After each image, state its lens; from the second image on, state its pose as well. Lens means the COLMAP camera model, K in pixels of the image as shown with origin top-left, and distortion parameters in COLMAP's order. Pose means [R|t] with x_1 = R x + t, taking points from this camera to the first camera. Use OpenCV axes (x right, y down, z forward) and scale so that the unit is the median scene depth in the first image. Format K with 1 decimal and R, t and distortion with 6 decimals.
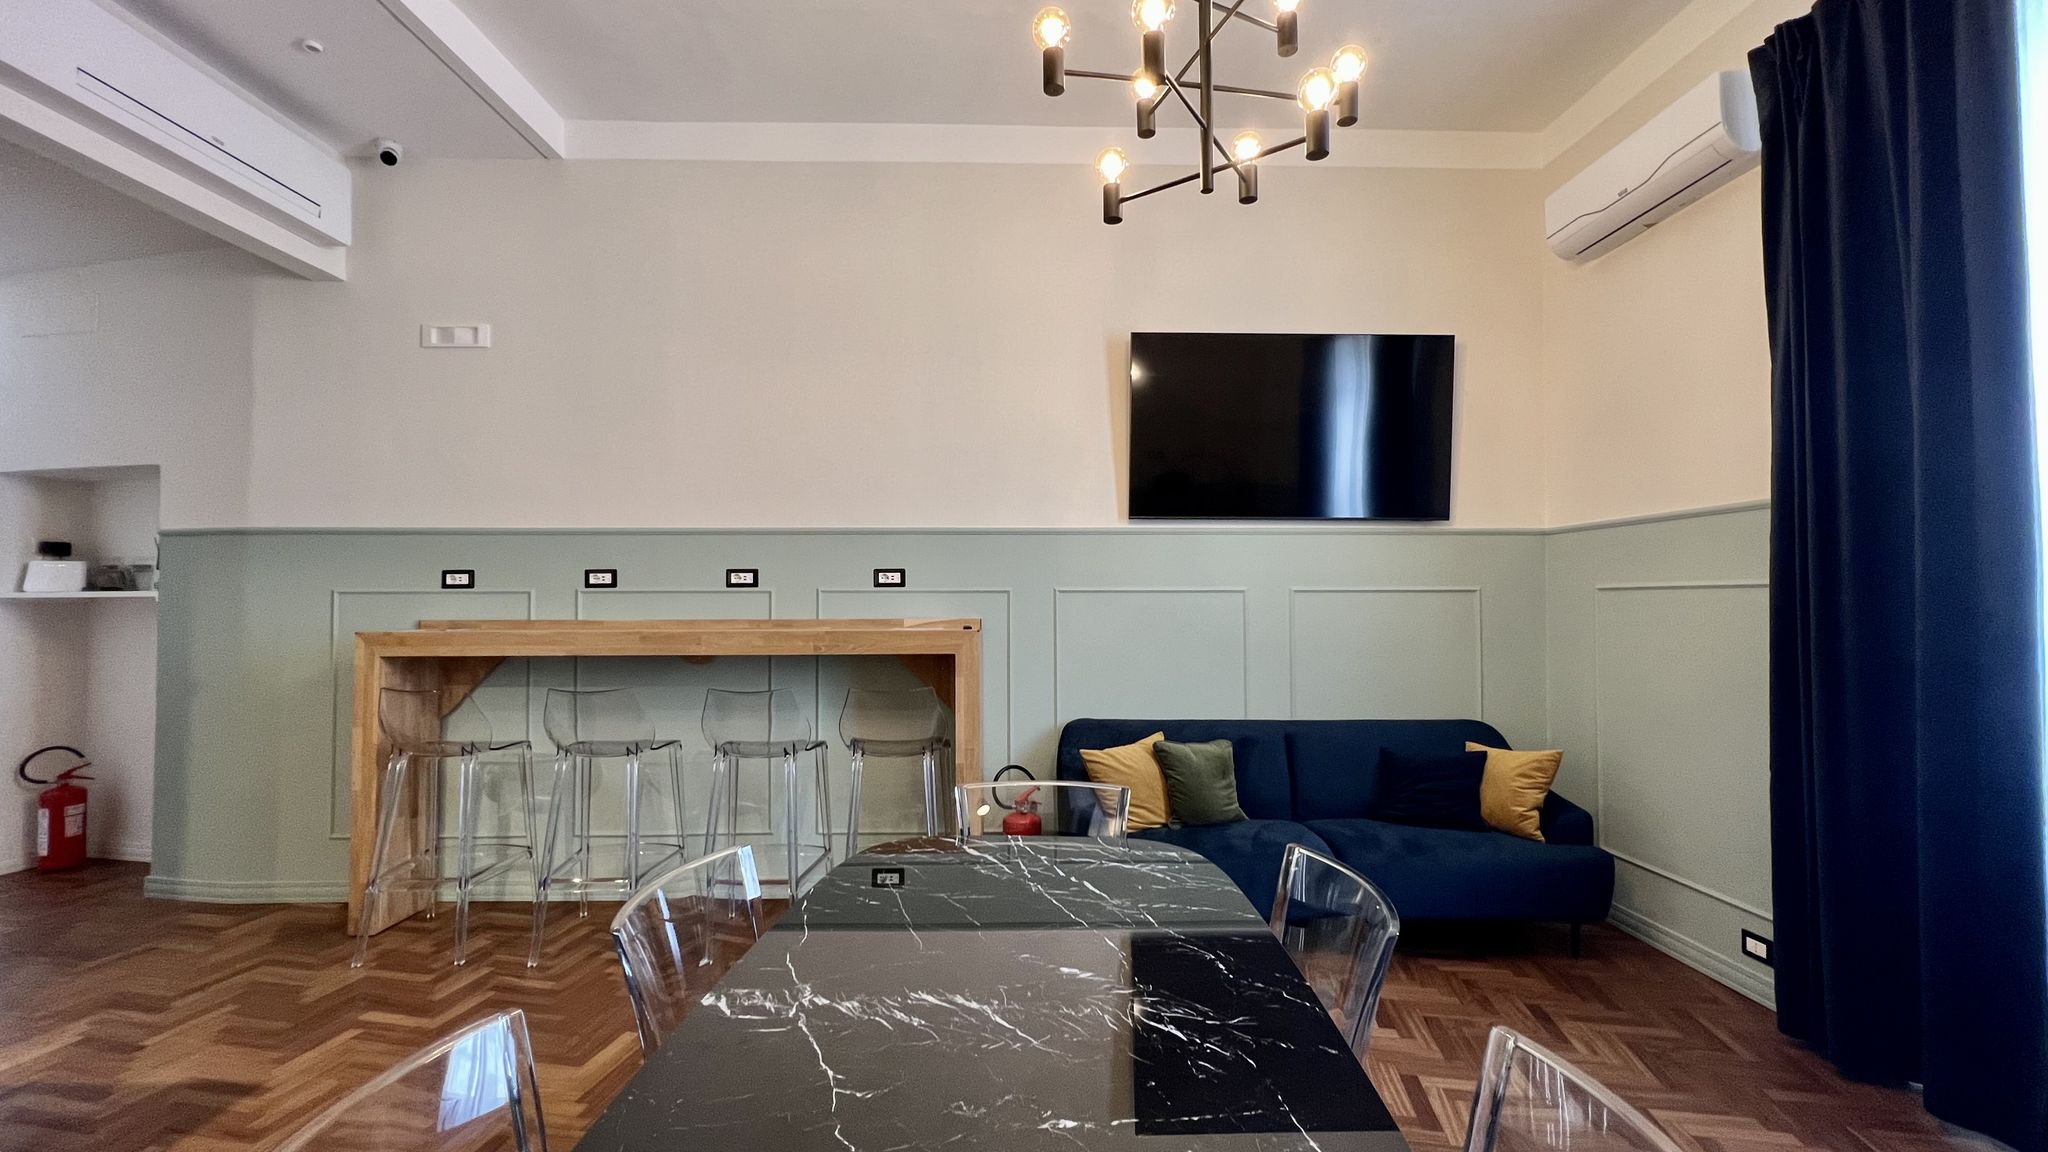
lens RADIAL K [[833.1, 0, 1022.6], [0, 833.1, 579.7], [0, 0, 1]] dist [-0.001176, 0.000701]
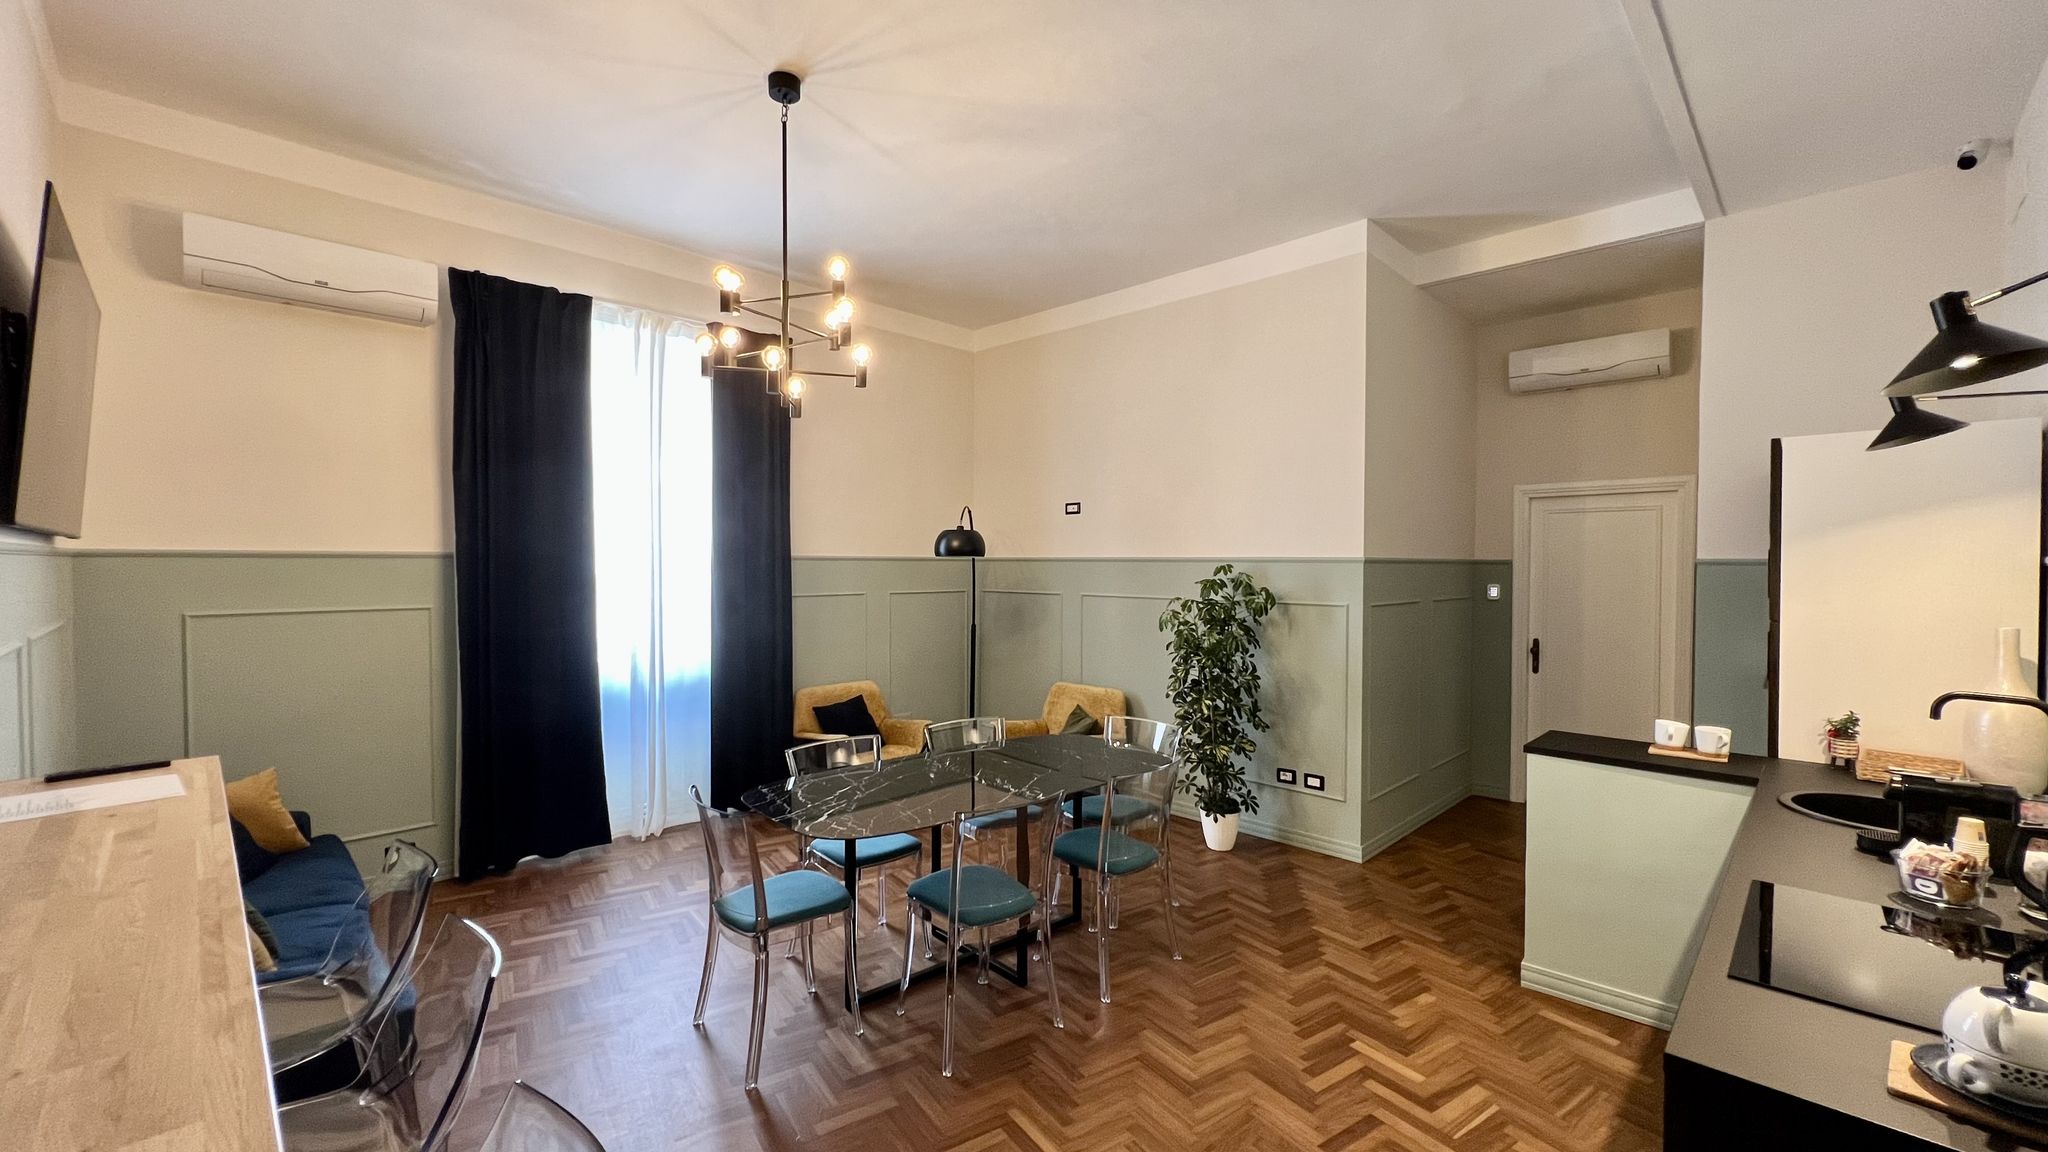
lens RADIAL K [[826.5, 0, 1017.7], [0, 826.5, 577.5], [0, 0, 1]] dist [-0.000868, 0.001091]
pose [[-0.692887, -0.013787, 0.720915, -0.704609], [-0.020265, 0.999795, -0.000357, -0.053304], [-0.720762, -0.014857, -0.693024, 0.930718]]
